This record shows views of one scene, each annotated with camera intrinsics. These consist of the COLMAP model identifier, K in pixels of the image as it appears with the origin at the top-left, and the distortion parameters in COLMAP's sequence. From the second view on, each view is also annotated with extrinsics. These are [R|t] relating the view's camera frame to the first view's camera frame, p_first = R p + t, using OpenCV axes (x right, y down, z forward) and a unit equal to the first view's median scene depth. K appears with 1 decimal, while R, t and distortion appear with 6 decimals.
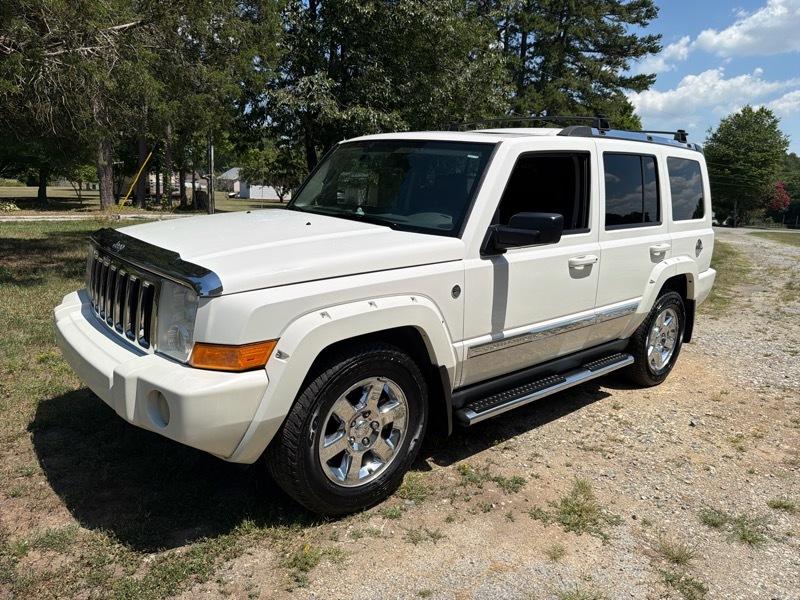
lens RADIAL K [[568.5, 0, 401.1], [0, 568.5, 293.9], [0, 0, 1]] dist [0.023757, -0.036482]
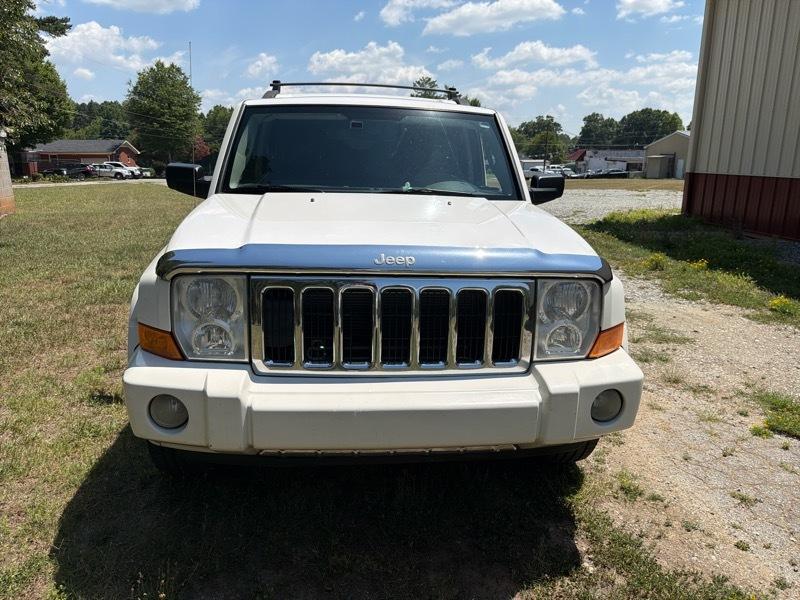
lens RADIAL K [[568.5, 0, 399.2], [0, 568.5, 295.4], [0, 0, 1]] dist [0.023757, -0.036482]
pose [[0.590921, -0.234534, 0.771885, -0.866659], [0.171762, 0.971446, 0.163676, -0.128686], [-0.788232, 0.035861, 0.614332, 0.446915]]
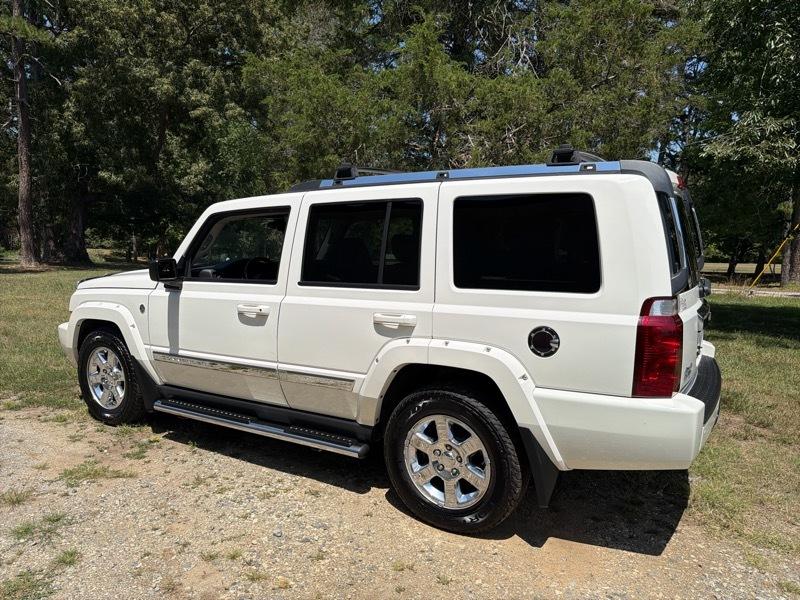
lens RADIAL K [[568.5, 0, 404.5], [0, 568.5, 295.0], [0, 0, 1]] dist [0.023757, -0.036482]
pose [[0.309321, 0.059417, -0.949100, 1.498856], [-0.187344, 0.982294, 0.000438, -0.146942], [0.932321, 0.177673, 0.314975, 0.993623]]
